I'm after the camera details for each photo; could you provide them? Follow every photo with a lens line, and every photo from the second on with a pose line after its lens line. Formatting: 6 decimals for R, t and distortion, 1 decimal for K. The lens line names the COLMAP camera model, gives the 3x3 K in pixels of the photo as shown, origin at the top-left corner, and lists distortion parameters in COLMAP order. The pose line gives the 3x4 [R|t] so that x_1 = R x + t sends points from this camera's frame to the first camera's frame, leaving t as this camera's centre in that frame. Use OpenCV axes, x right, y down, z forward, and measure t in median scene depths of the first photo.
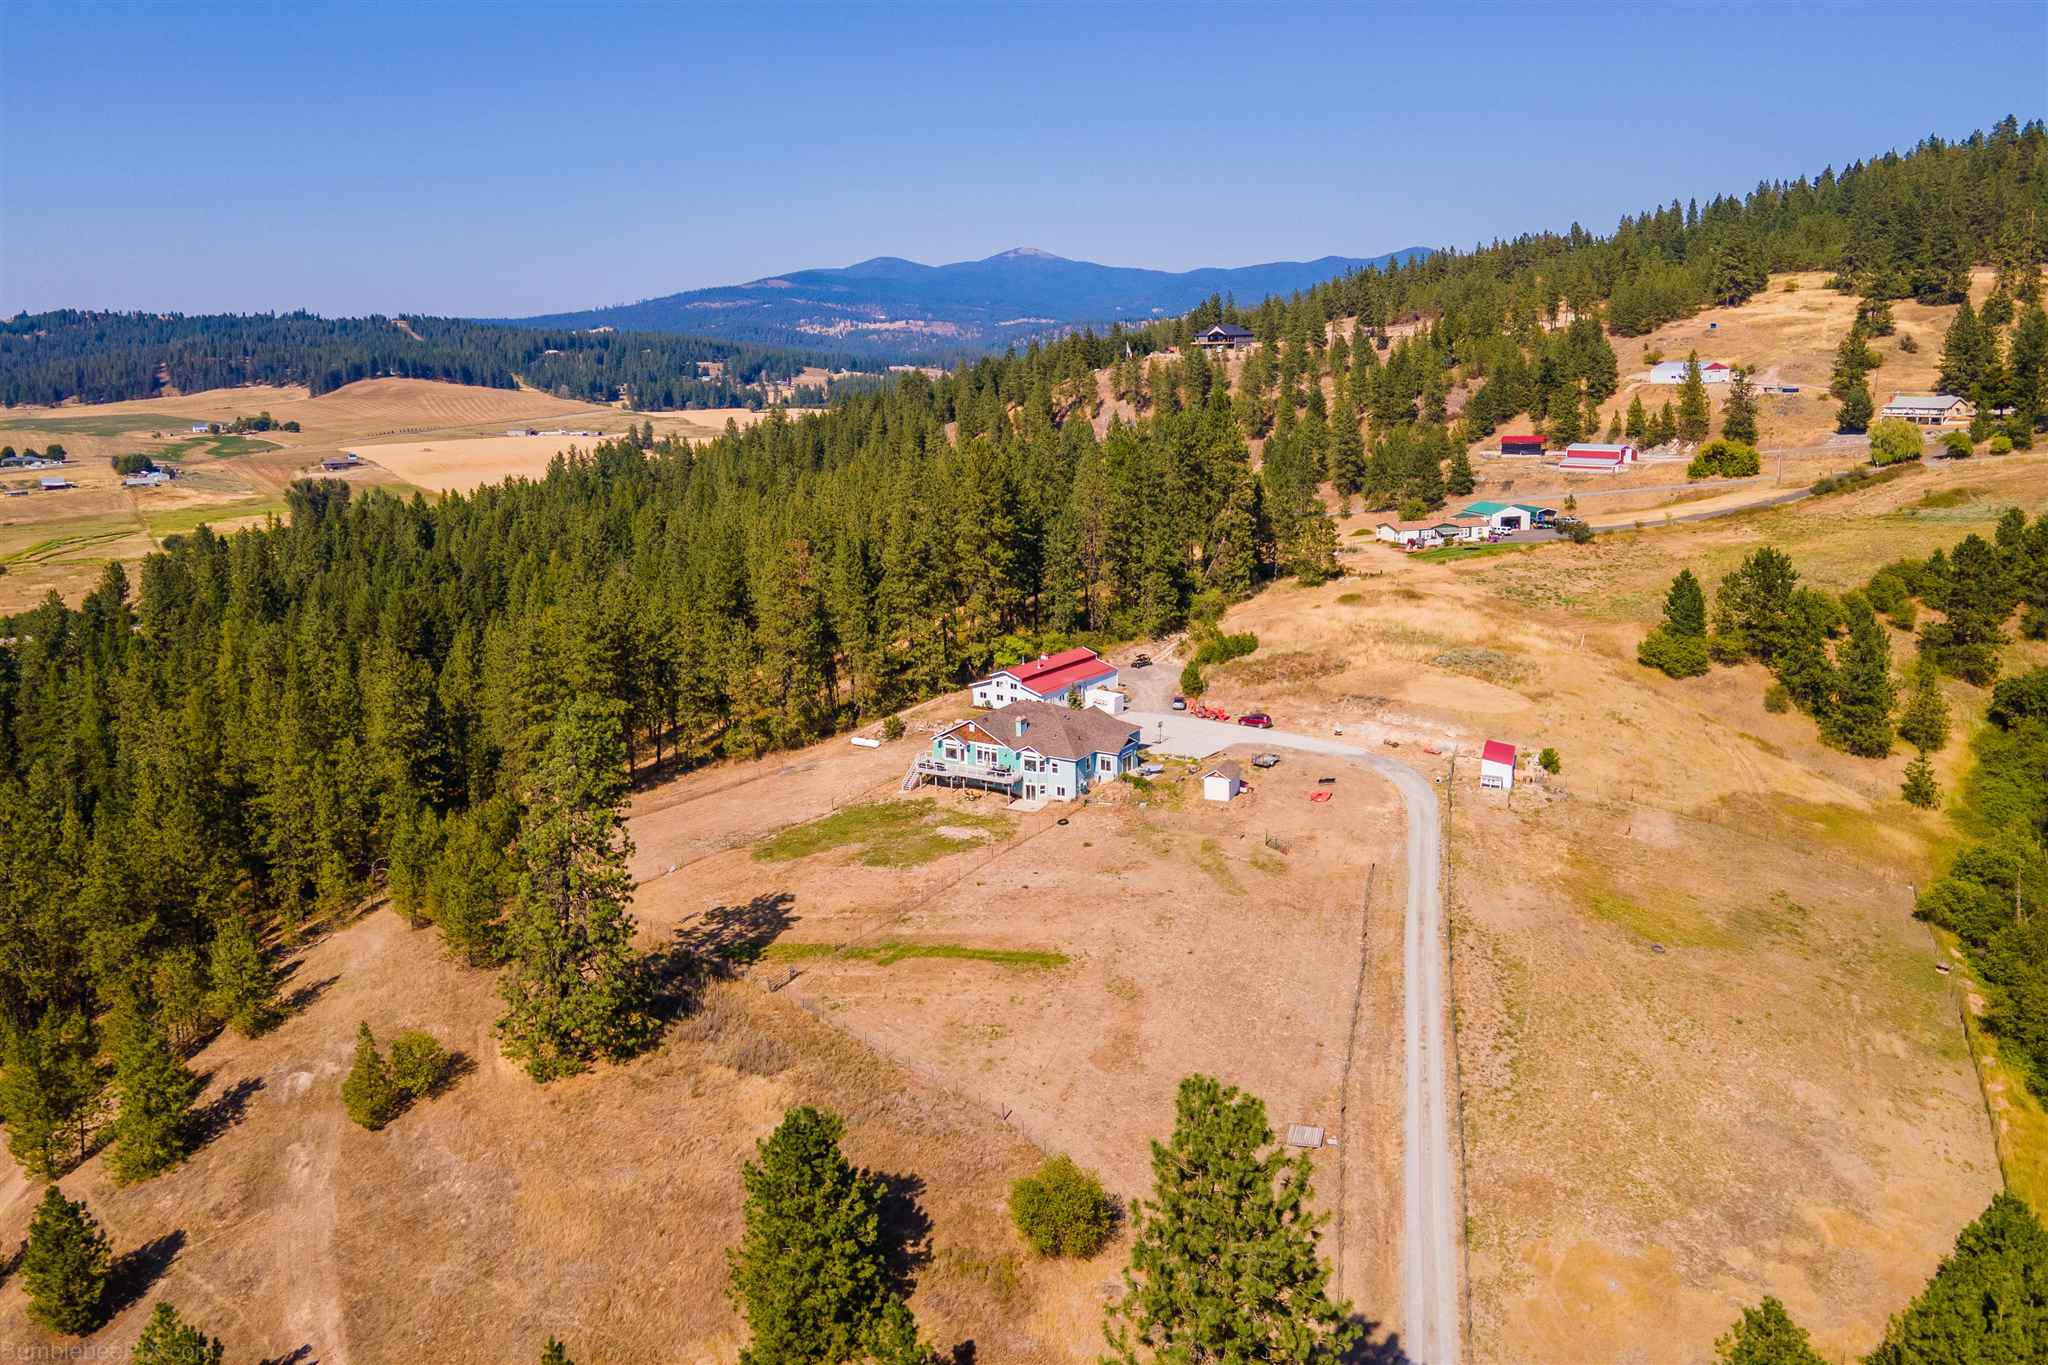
lens RADIAL K [[1481.9, 0, 1026.5], [0, 1481.9, 549.4], [0, 0, 1]] dist [0.024732, 0.026267]
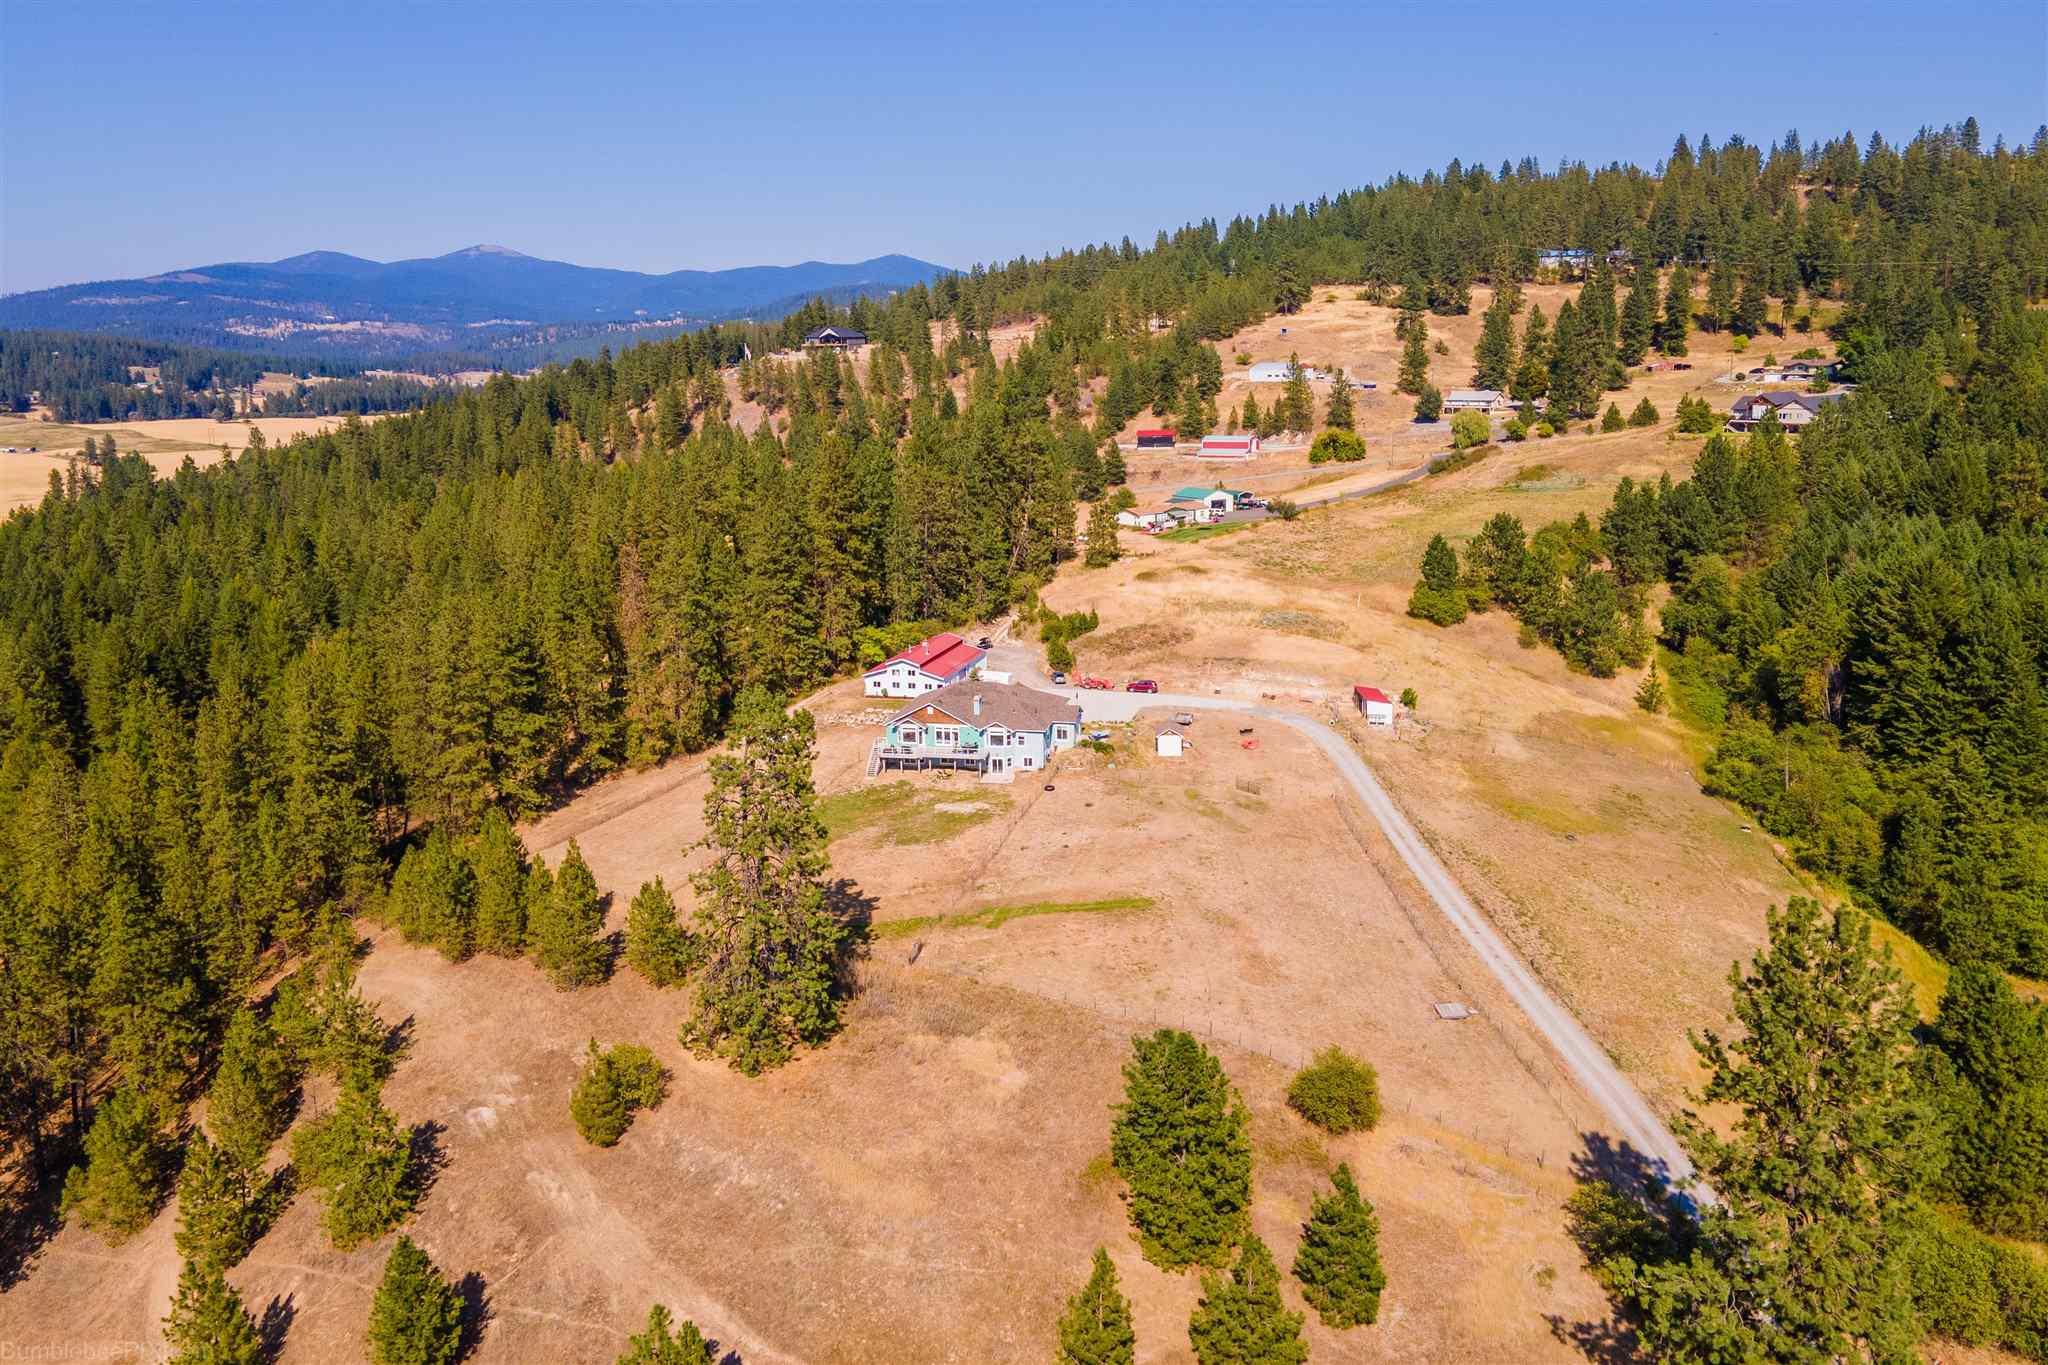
lens RADIAL K [[1481.9, 0, 1026.5], [0, 1481.9, 549.4], [0, 0, 1]] dist [0.024732, 0.026267]
pose [[0.943702, -0.044220, 0.327829, -0.159476], [0.045180, 0.998968, 0.004691, 0.003191], [-0.327698, 0.010385, 0.944725, -0.001032]]
